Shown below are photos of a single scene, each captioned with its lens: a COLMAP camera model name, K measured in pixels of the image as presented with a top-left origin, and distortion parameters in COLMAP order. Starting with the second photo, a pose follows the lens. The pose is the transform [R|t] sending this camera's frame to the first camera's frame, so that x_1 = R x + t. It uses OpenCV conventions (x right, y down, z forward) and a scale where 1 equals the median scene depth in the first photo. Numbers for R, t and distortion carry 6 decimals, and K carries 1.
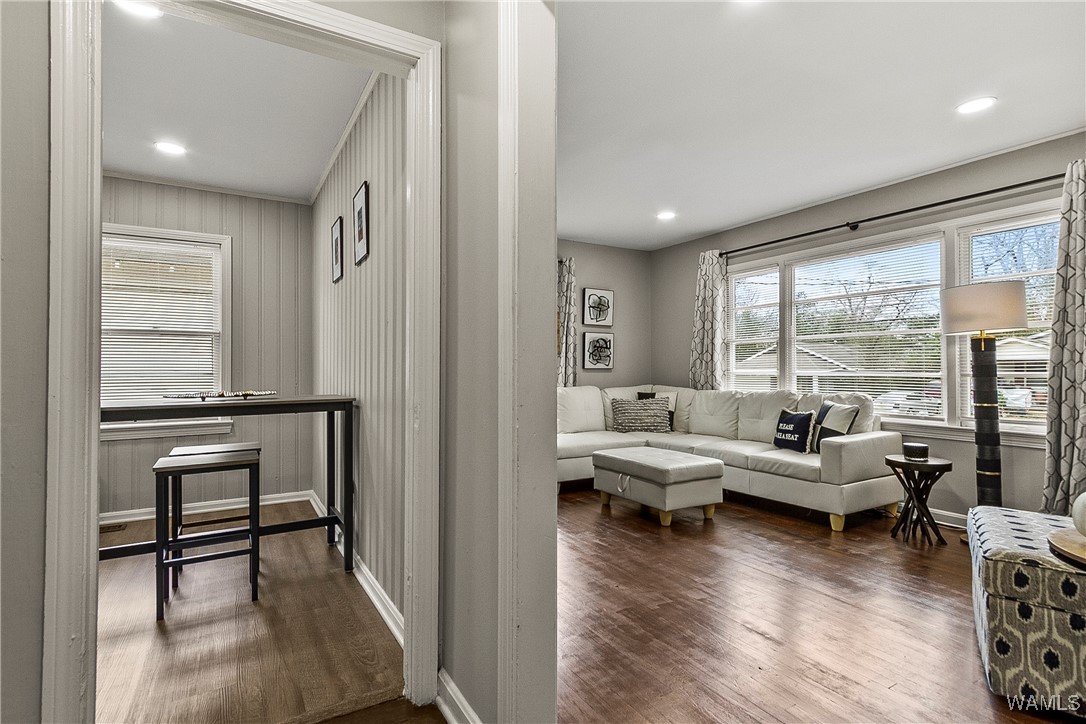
lens RADIAL K [[534.3, 0, 549.2], [0, 534.3, 361.2], [0, 0, 1]] dist [0.002034, -0.000693]
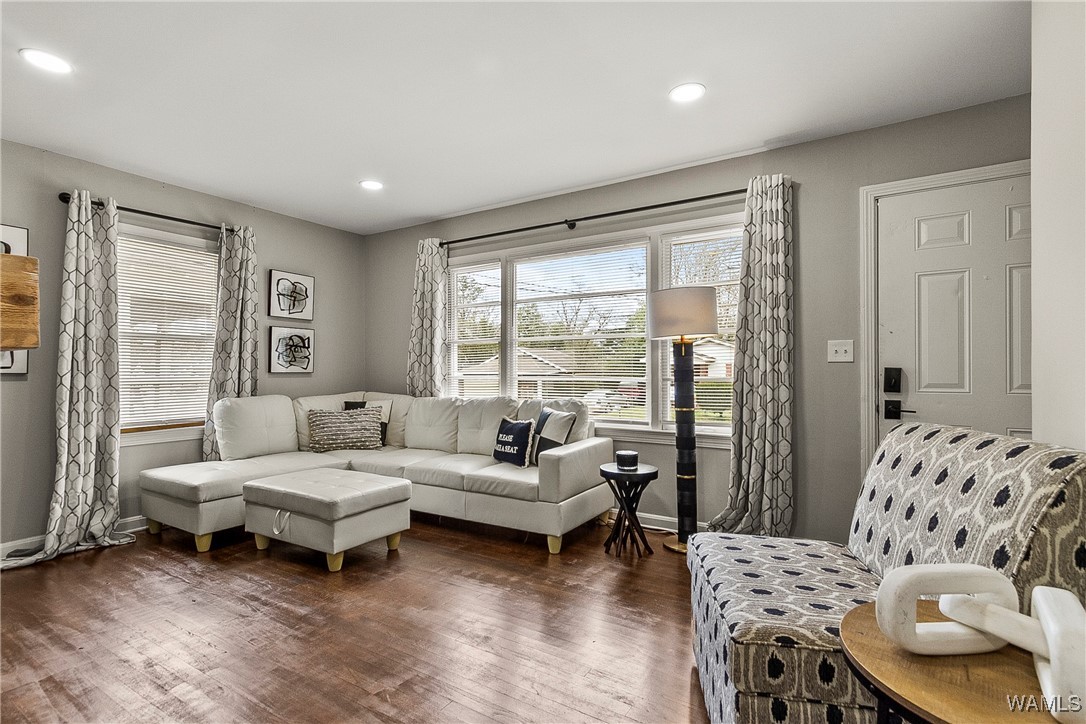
lens RADIAL K [[502.4, 0, 549.1], [0, 502.4, 369.9], [0, 0, 1]] dist [0.000290, -0.000204]
pose [[0.887092, 0.000588, 0.461592, 0.124747], [-0.006024, 0.999929, 0.010305, -0.000743], [-0.461553, -0.011922, 0.887033, 0.229956]]
